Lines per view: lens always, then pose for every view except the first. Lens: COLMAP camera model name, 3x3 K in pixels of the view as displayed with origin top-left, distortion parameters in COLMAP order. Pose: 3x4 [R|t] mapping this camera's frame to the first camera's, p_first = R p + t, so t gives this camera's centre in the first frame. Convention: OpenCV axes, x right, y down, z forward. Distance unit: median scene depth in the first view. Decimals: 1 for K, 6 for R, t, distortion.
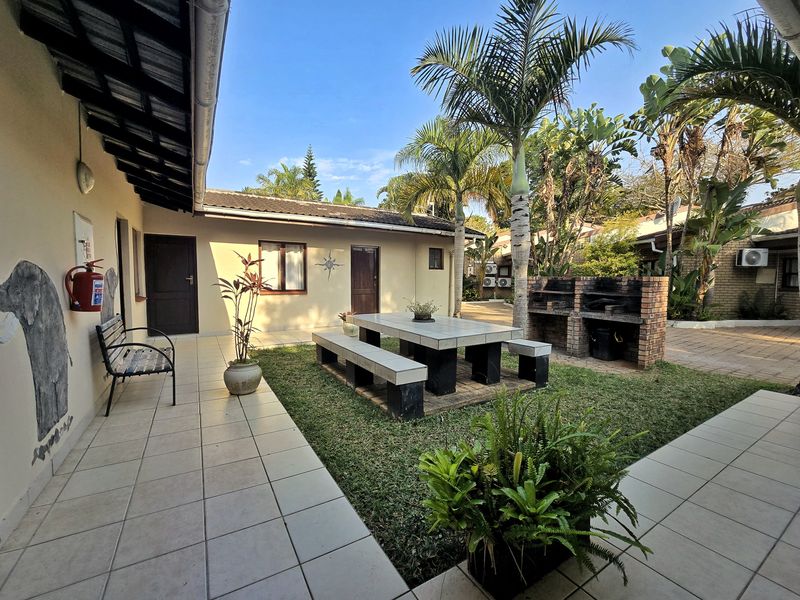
lens RADIAL K [[327.8, 0, 395.5], [0, 327.8, 299.5], [0, 0, 1]] dist [-0.000719, -0.000267]
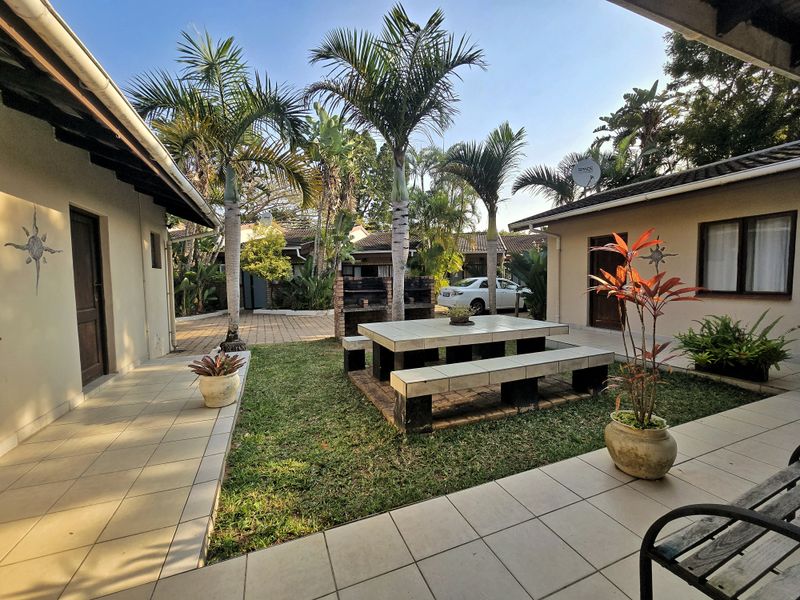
lens RADIAL K [[327.8, 0, 395.5], [0, 327.8, 299.5], [0, 0, 1]] dist [-0.000719, -0.000267]
pose [[0.158191, -0.069598, 0.984953, -0.578964], [0.079005, 0.995207, 0.057634, -0.048087], [-0.984243, 0.068699, 0.162931, 0.702465]]
